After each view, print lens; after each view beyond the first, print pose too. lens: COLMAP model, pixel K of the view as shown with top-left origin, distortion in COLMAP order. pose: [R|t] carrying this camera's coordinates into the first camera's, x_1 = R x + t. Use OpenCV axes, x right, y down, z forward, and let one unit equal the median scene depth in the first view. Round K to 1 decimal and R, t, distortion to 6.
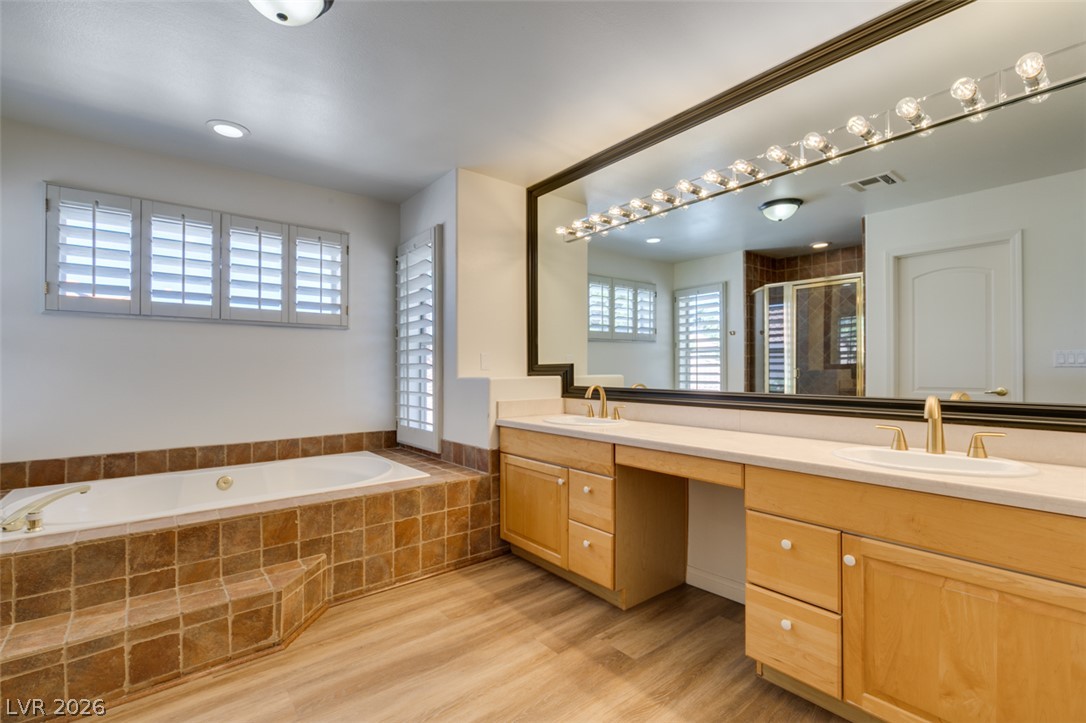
lens RADIAL K [[487.1, 0, 542.2], [0, 487.1, 364.9], [0, 0, 1]] dist [-0.001184, -0.000894]
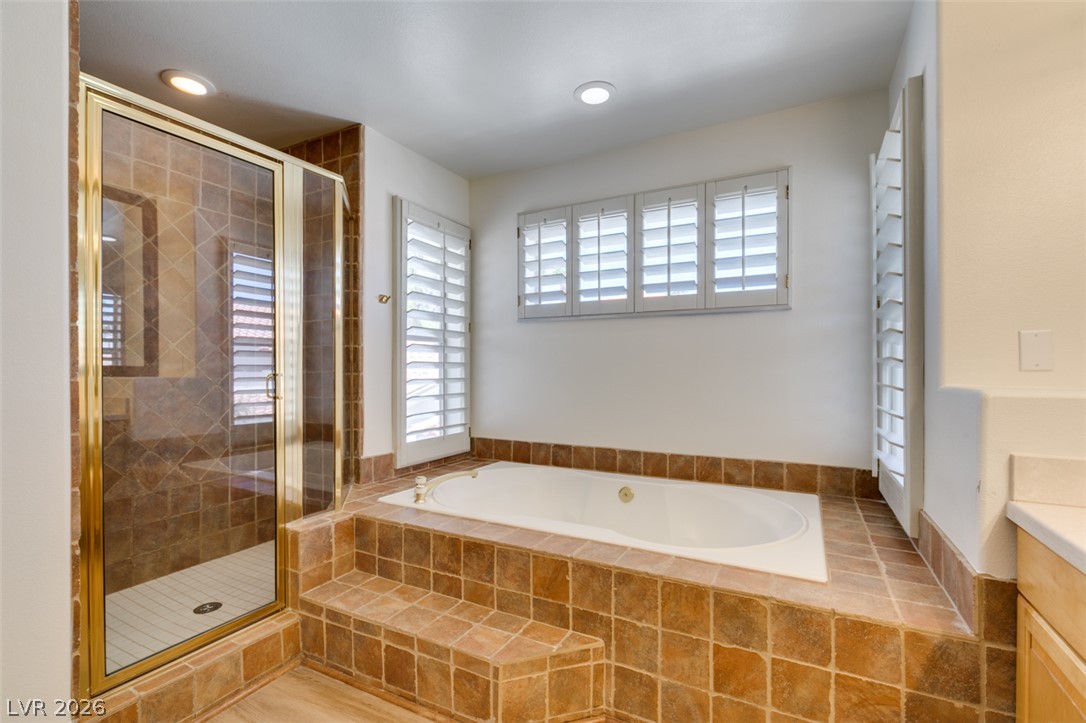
lens RADIAL K [[487.1, 0, 542.2], [0, 487.1, 364.9], [0, 0, 1]] dist [-0.001184, -0.000894]
pose [[0.380610, -0.001672, -0.924734, 0.131293], [0.008565, 0.999962, 0.001717, 0.001007], [0.924696, -0.008574, 0.380610, 0.575406]]
